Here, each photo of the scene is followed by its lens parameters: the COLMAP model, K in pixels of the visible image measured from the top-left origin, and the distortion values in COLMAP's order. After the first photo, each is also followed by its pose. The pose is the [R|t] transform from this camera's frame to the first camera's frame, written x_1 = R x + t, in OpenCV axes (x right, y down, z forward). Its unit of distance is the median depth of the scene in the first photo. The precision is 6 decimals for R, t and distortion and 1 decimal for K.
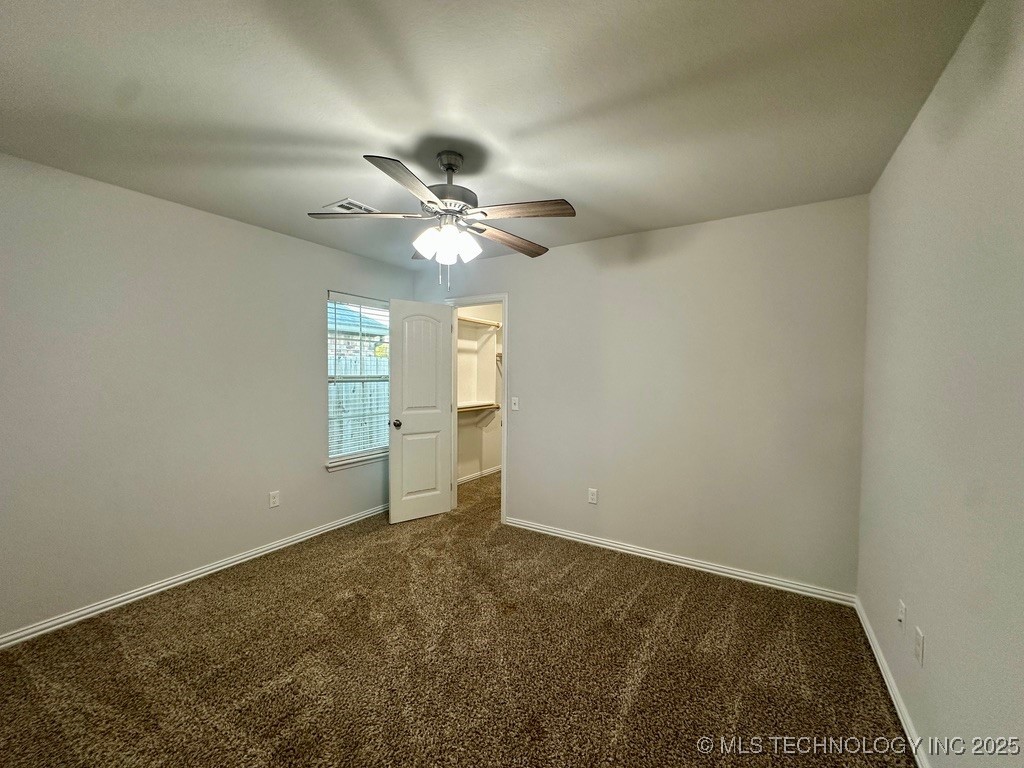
lens RADIAL K [[408.1, 0, 510.2], [0, 408.1, 385.3], [0, 0, 1]] dist [-0.004234, 0.001310]
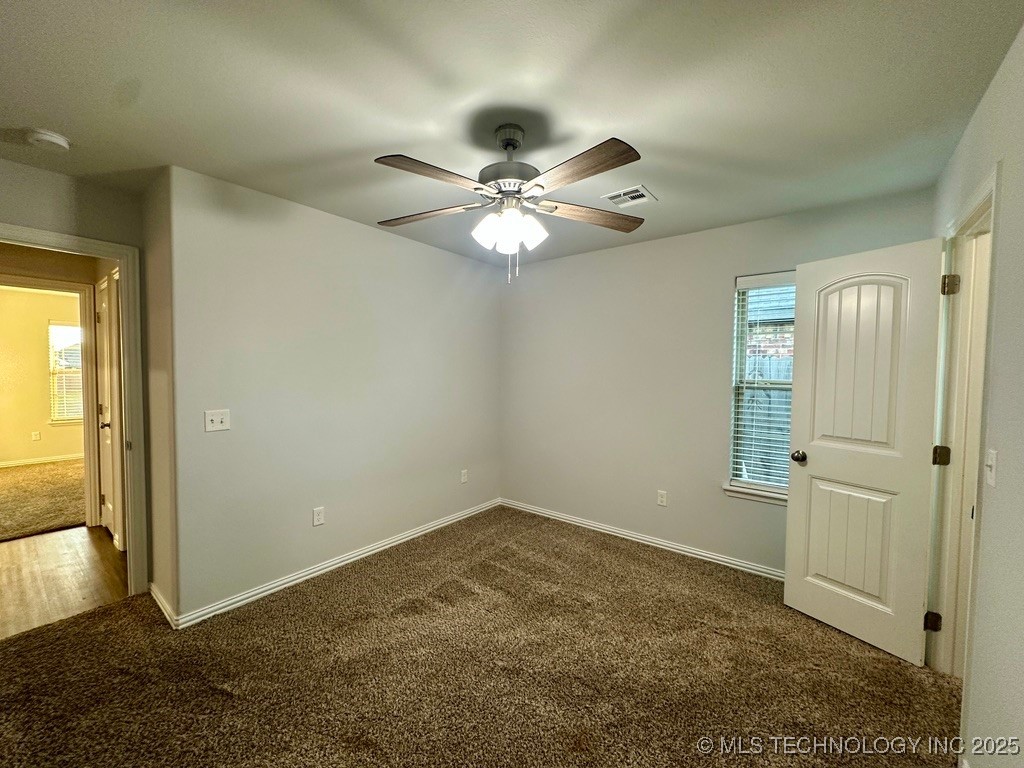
lens RADIAL K [[408.1, 0, 510.1], [0, 408.1, 386.8], [0, 0, 1]] dist [-0.004234, 0.001310]
pose [[-0.116948, 0.032445, -0.992608, 0.449161], [-0.037612, 0.998604, 0.037073, -0.024890], [0.992426, 0.041670, -0.115565, 0.674306]]
